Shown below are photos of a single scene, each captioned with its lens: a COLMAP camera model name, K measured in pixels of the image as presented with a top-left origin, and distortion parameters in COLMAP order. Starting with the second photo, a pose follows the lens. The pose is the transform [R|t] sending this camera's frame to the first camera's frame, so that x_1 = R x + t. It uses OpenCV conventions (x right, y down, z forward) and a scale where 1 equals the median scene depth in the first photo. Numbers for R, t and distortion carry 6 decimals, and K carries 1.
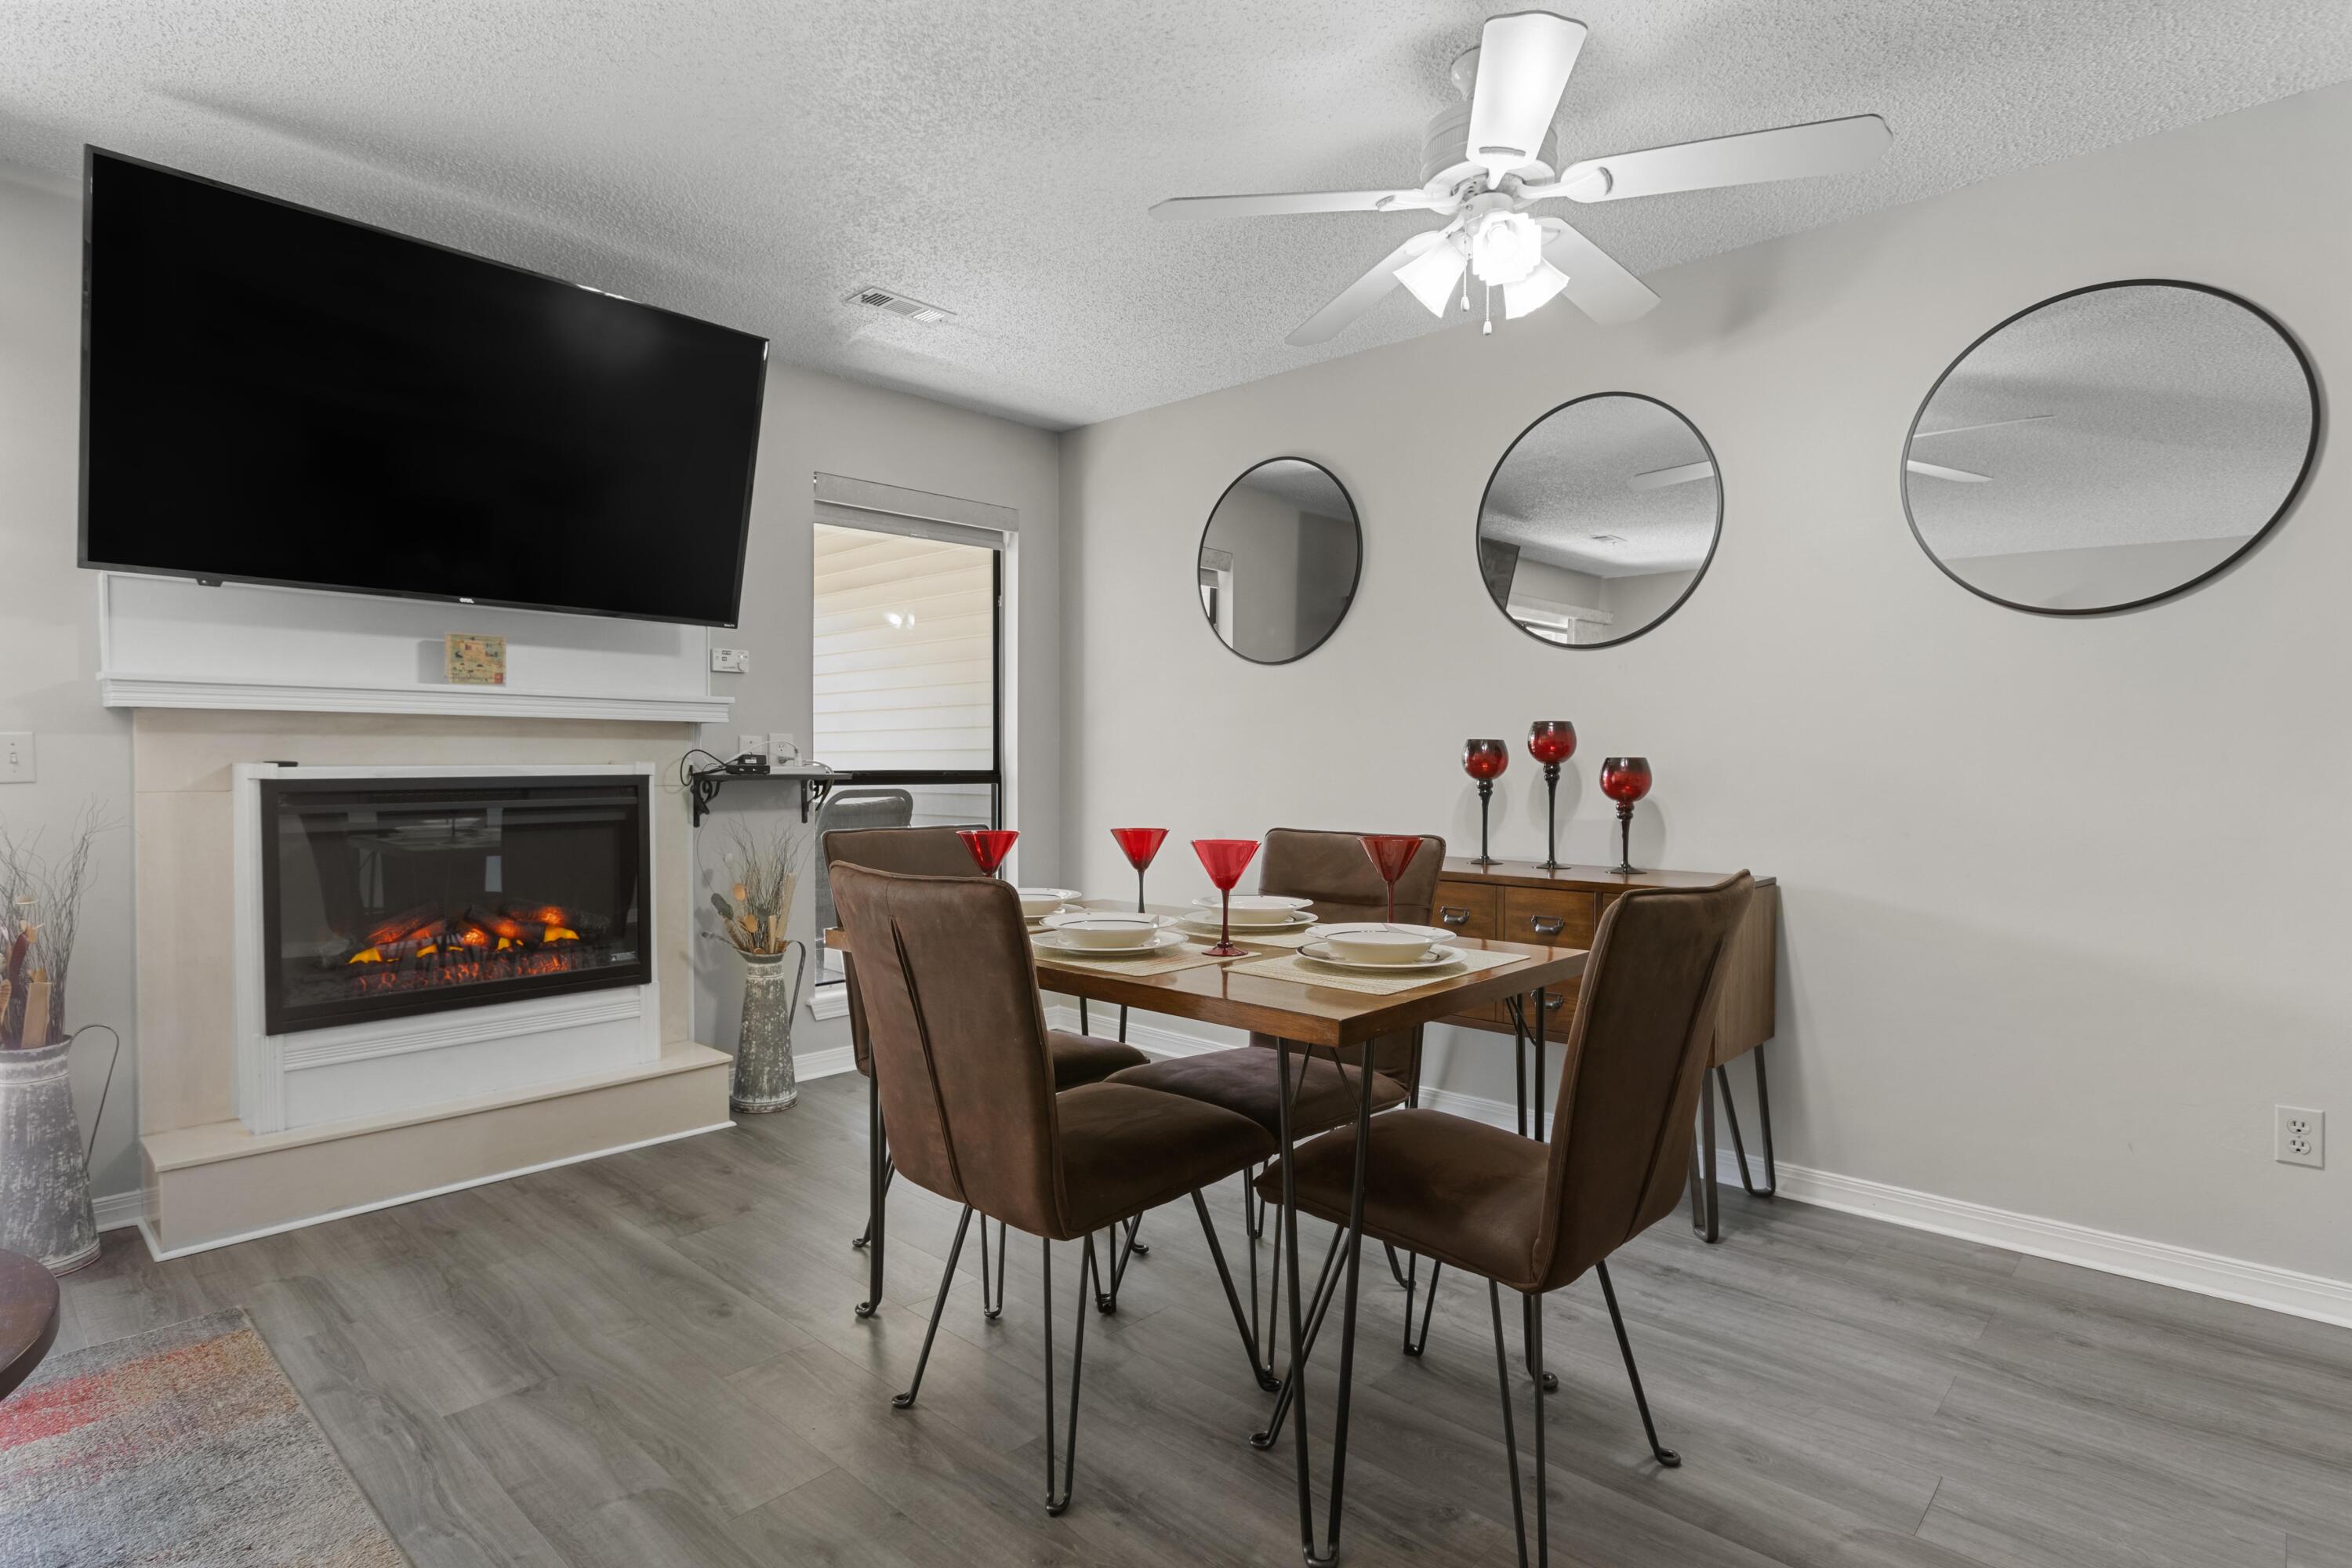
lens RADIAL K [[1187.3, 0, 1155.4], [0, 1187.3, 783.4], [0, 0, 1]] dist [0.000577, 0.000355]
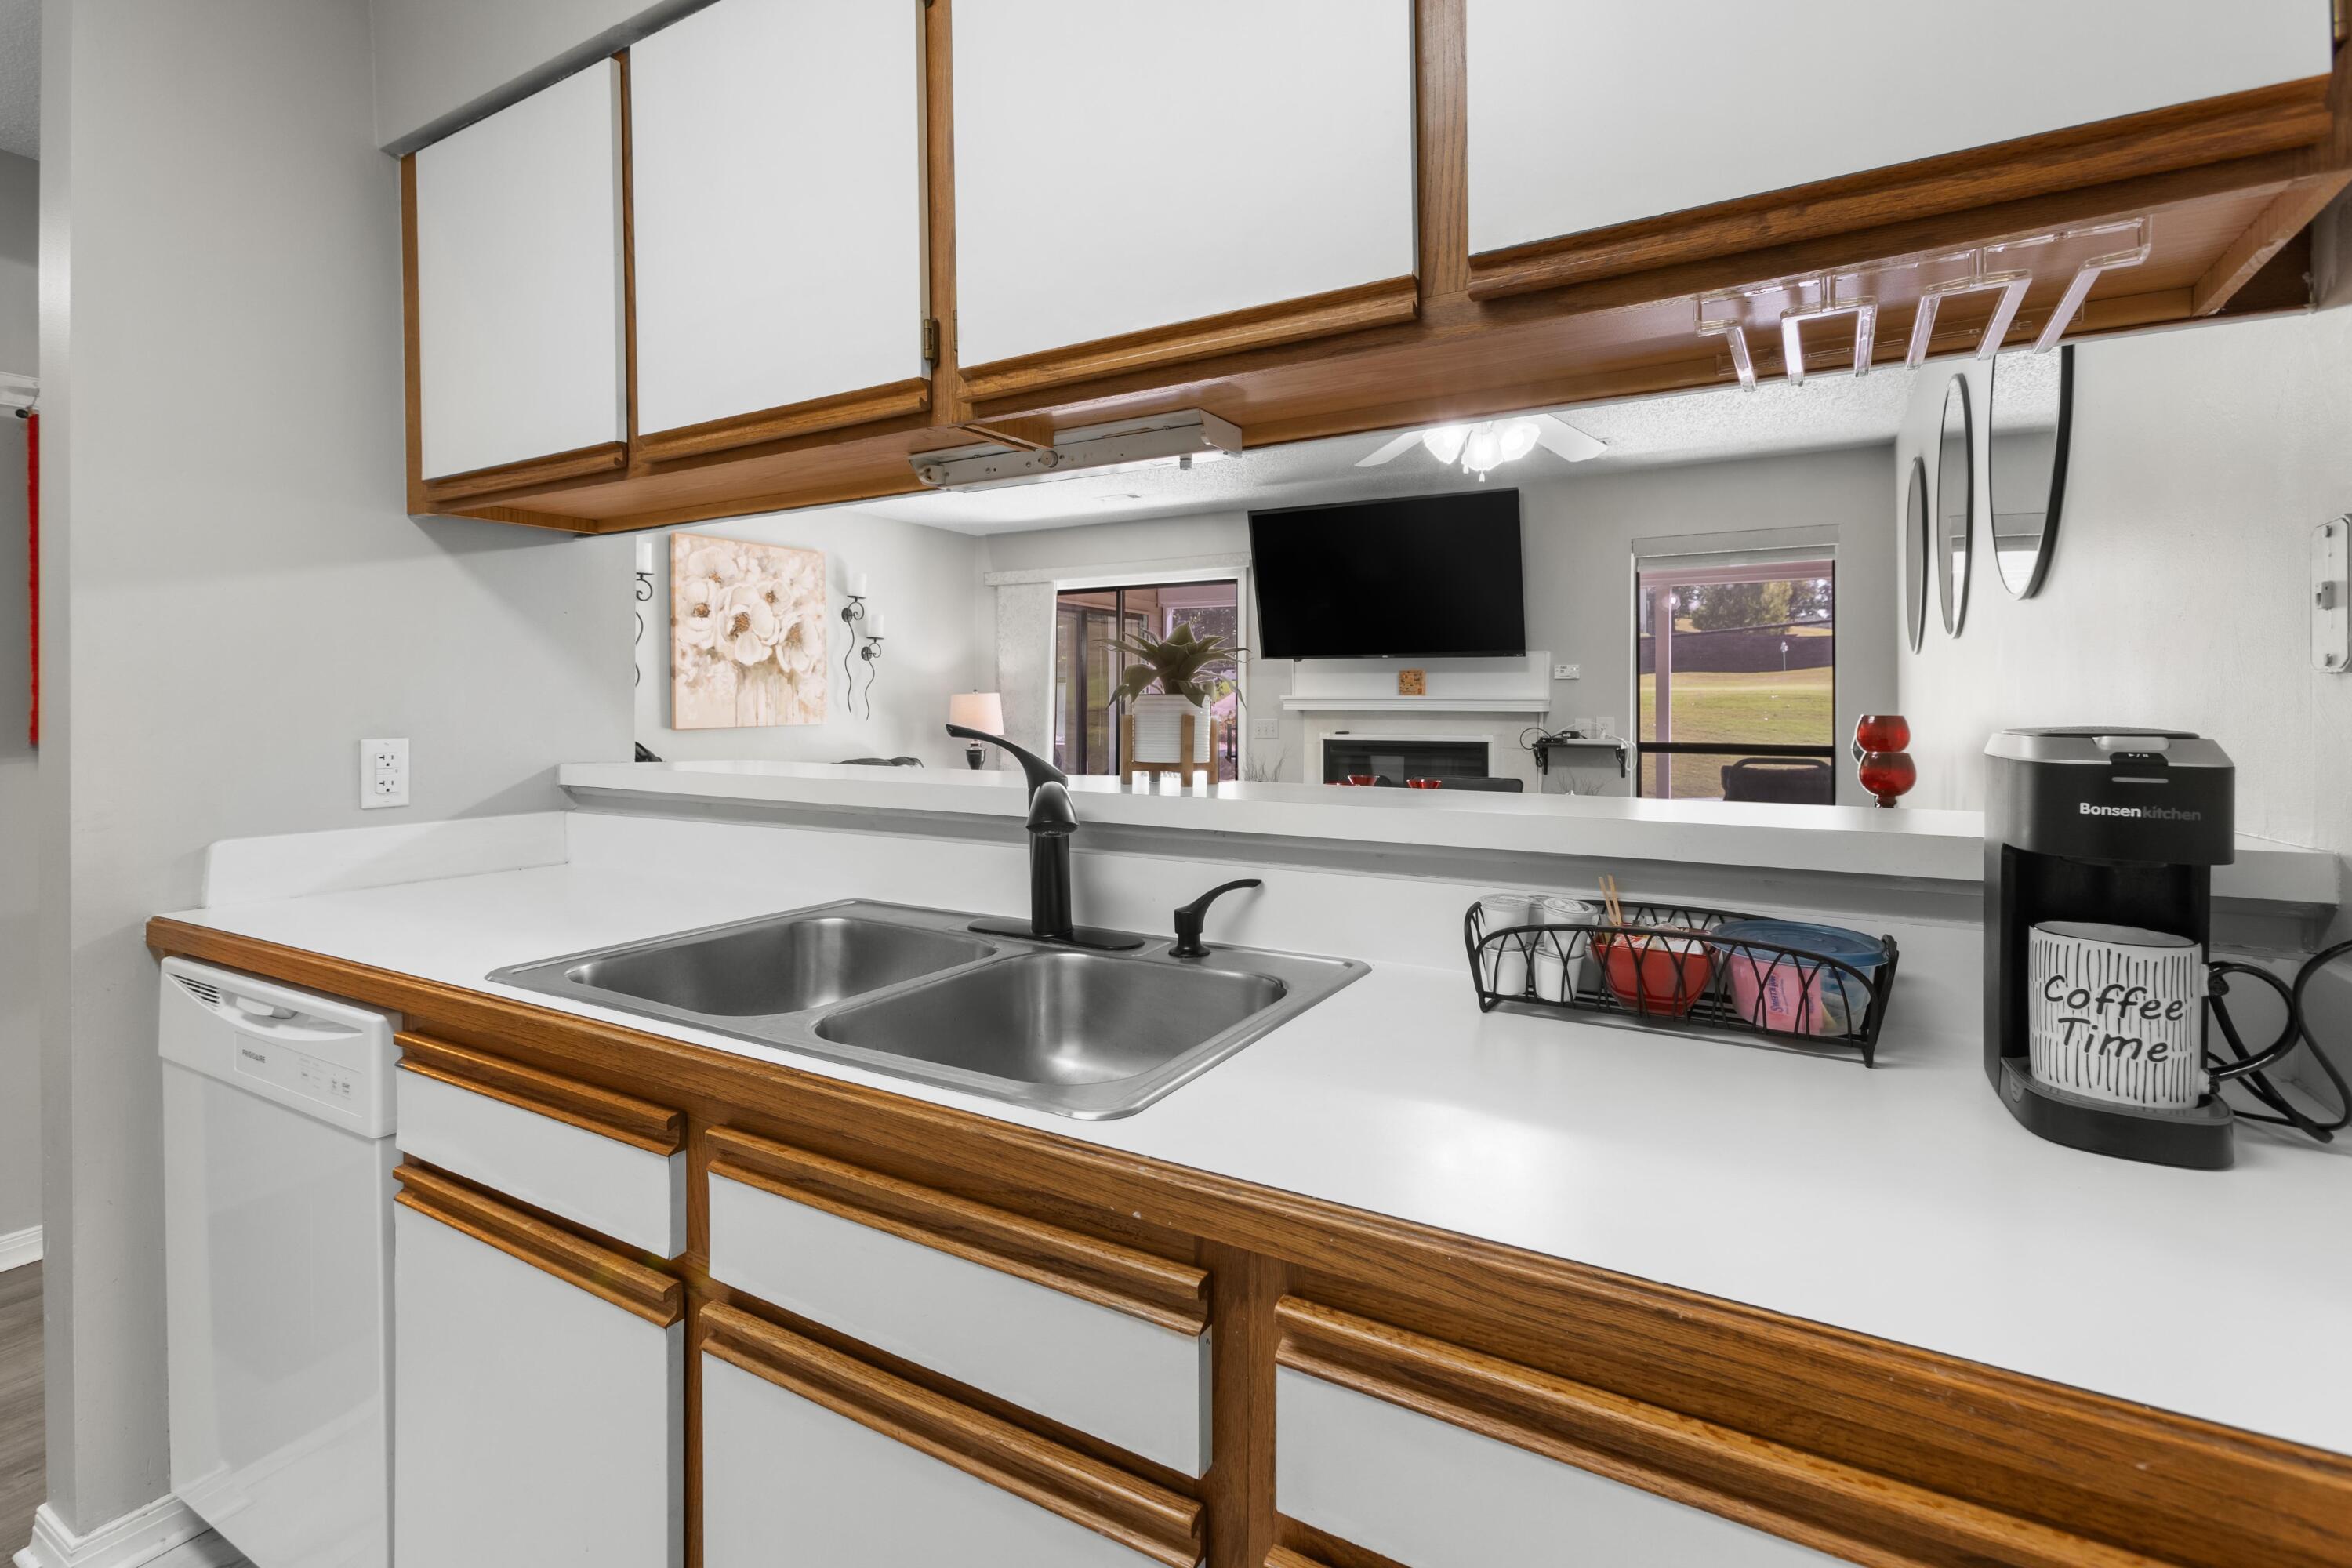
lens RADIAL K [[1057.5, 0, 1182.1], [0, 1057.5, 697.2], [0, 0, 1]] dist [-0.000058, 0.005821]
pose [[0.241898, -0.010520, -0.970245, 1.144497], [-0.025684, 0.999521, -0.017241, -0.040943], [0.969962, 0.029090, 0.241512, 0.197971]]
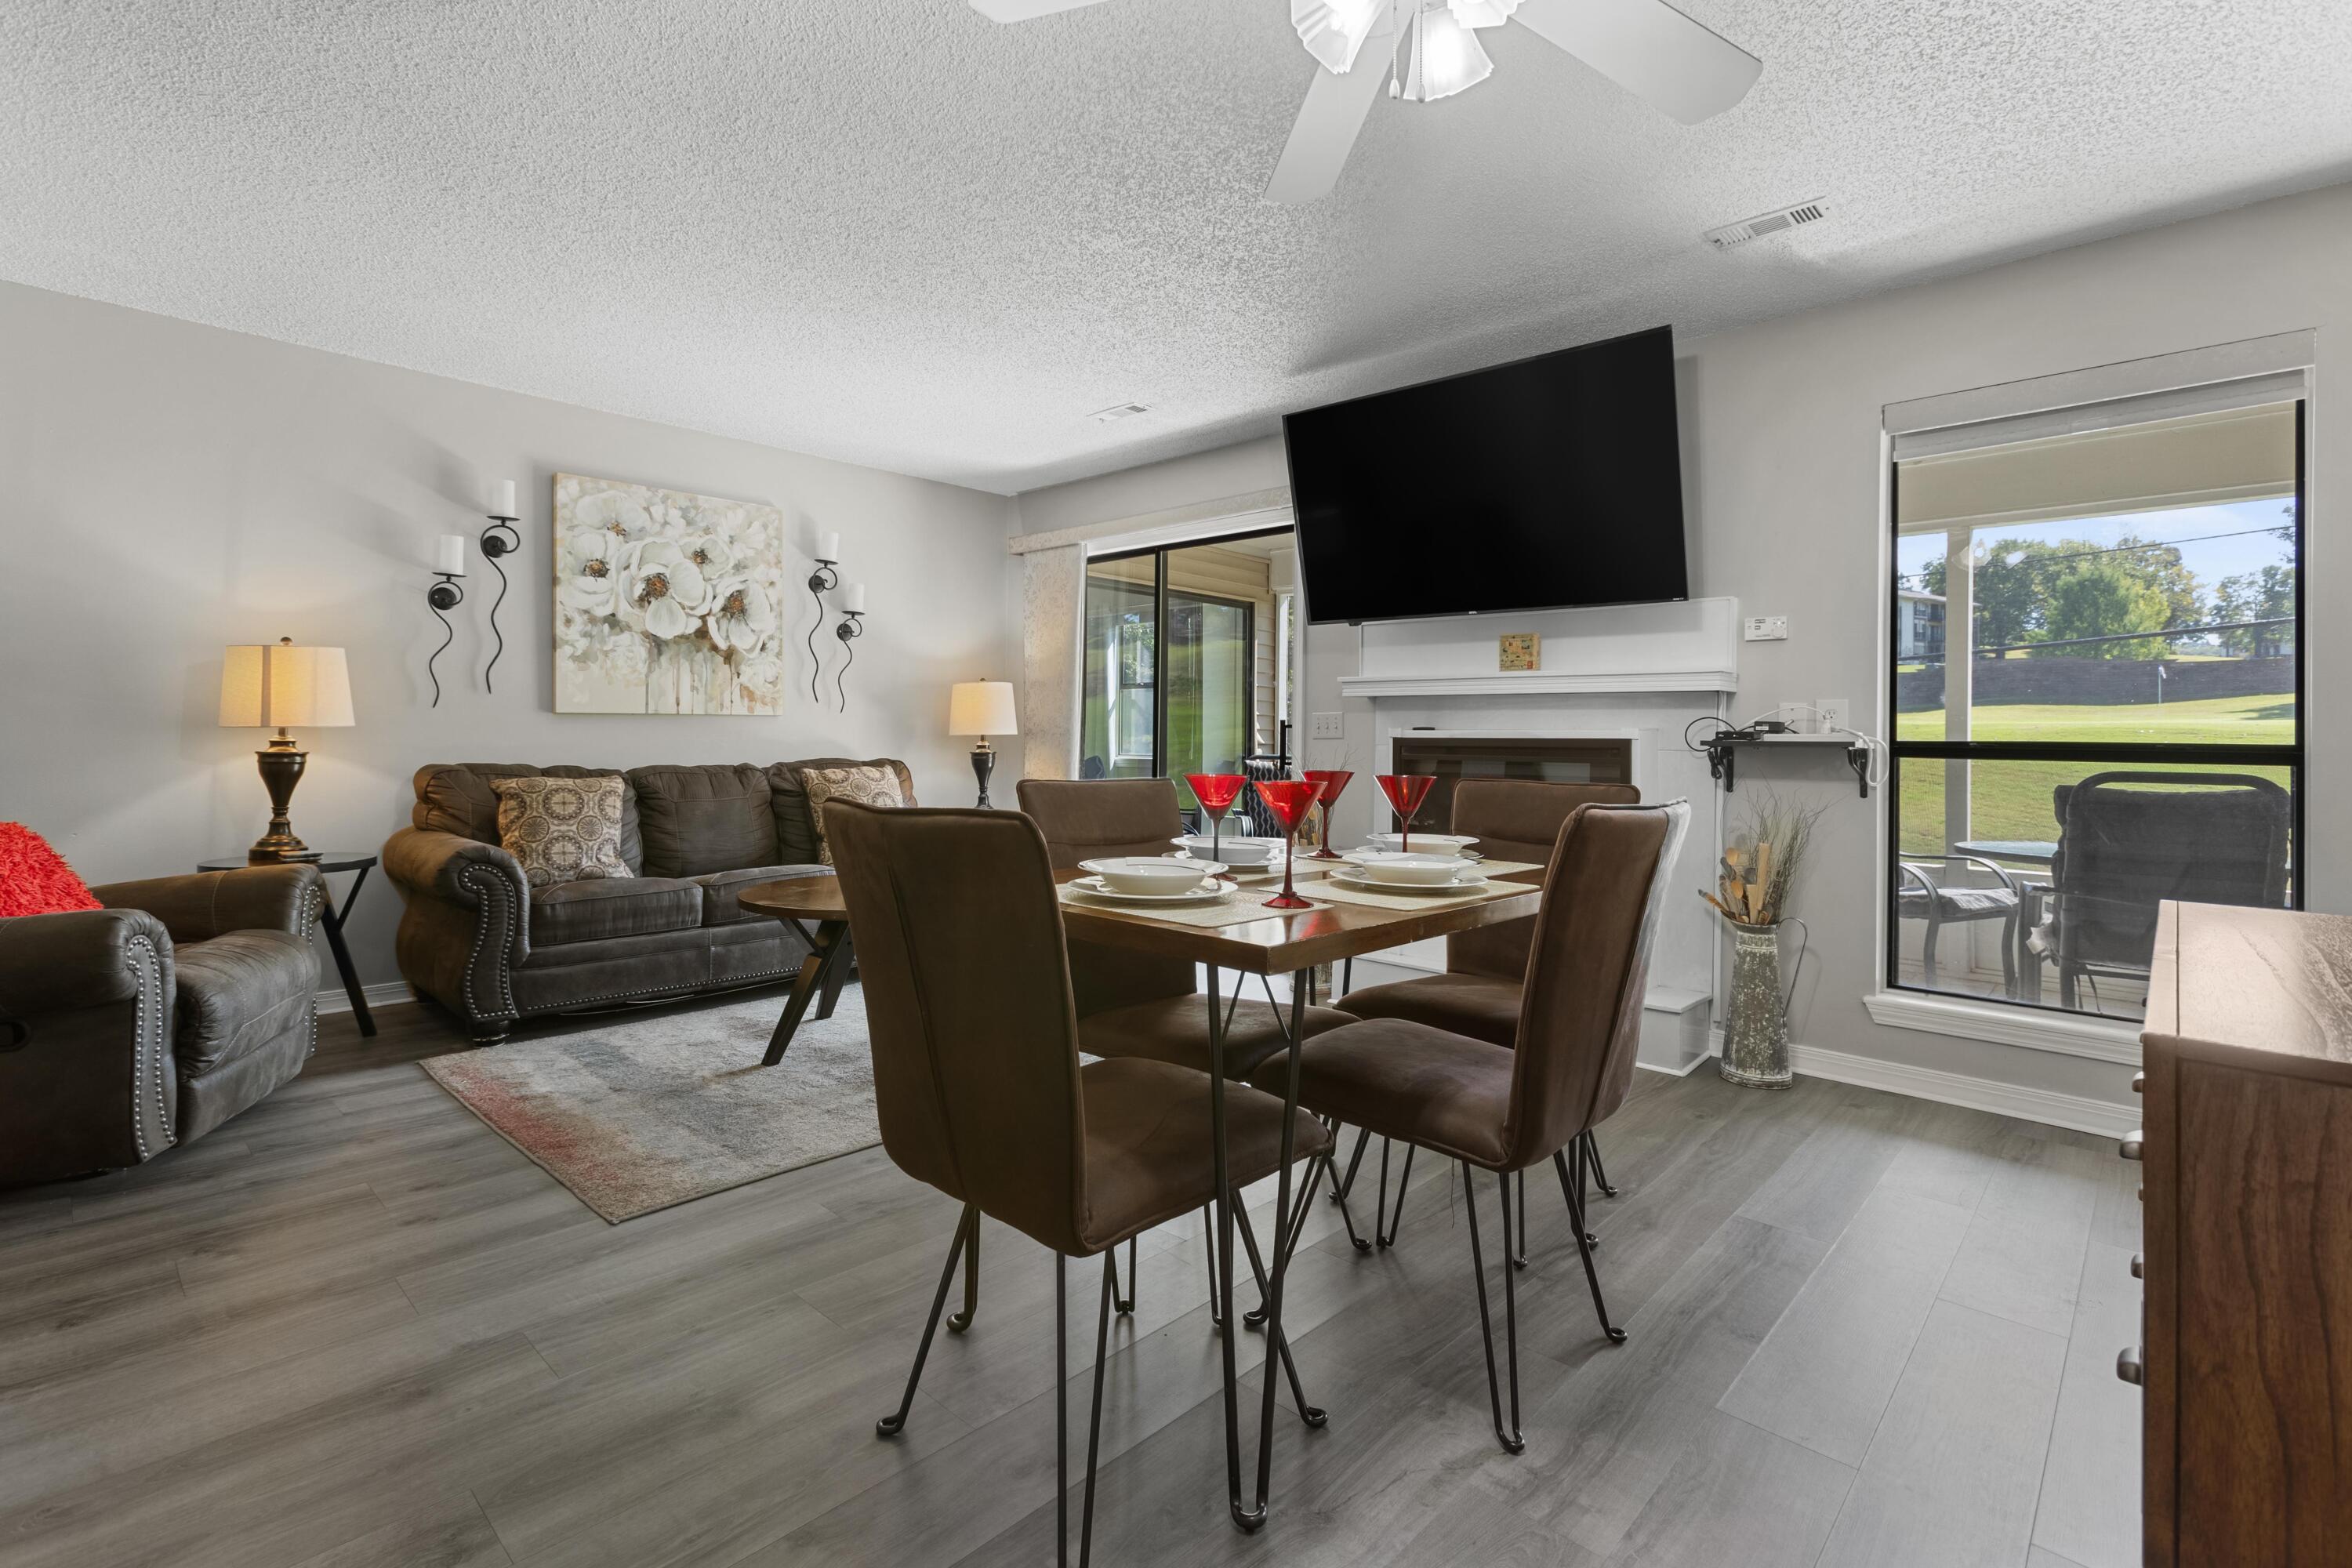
lens RADIAL K [[1057.5, 0, 1173.9], [0, 1057.5, 724.8], [0, 0, 1]] dist [-0.000058, 0.005821]
pose [[0.014516, -0.015288, -0.999778, 0.672811], [-0.036121, 0.999222, -0.015804, 0.012645], [0.999242, 0.036343, 0.013953, 0.626051]]
